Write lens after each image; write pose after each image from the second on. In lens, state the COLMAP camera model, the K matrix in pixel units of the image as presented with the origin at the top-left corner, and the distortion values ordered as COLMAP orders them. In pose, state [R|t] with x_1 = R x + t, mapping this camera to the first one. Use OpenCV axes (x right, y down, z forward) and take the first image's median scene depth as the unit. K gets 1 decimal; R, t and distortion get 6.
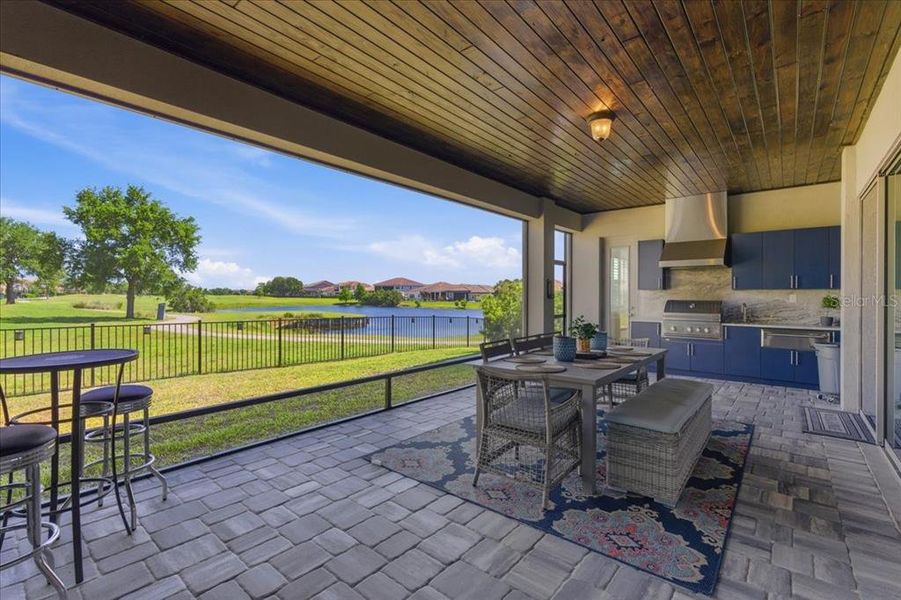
lens RADIAL K [[415.6, 0, 448.4], [0, 415.6, 303.2], [0, 0, 1]] dist [0.000779, 0.000640]
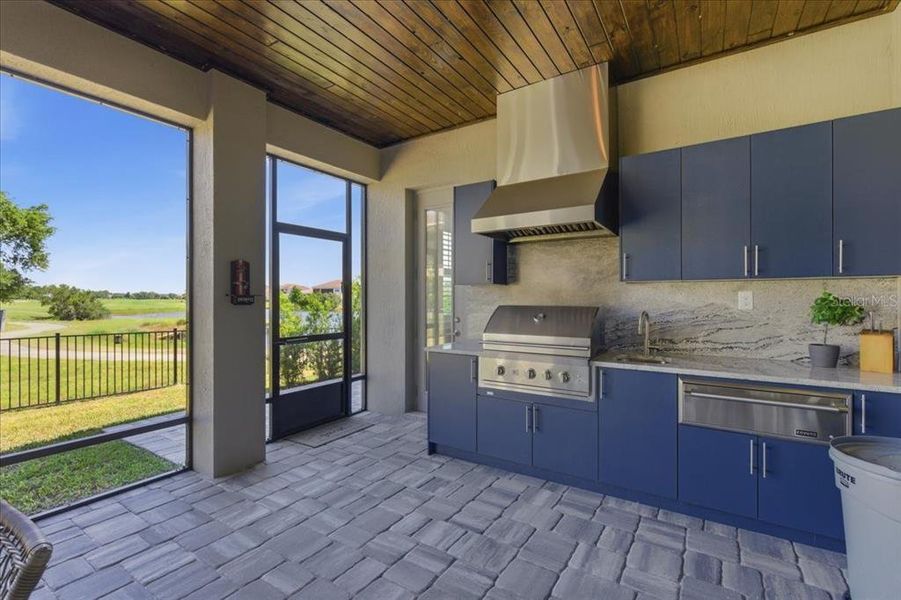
lens RADIAL K [[419.1, 0, 450.0], [0, 419.1, 305.7], [0, 0, 1]] dist [0.000612, 0.000179]
pose [[0.993044, -0.008586, 0.117430, 0.400564], [0.008650, 0.999963, -0.000033, -0.007640], [-0.117425, 0.001049, 0.993081, 0.514007]]
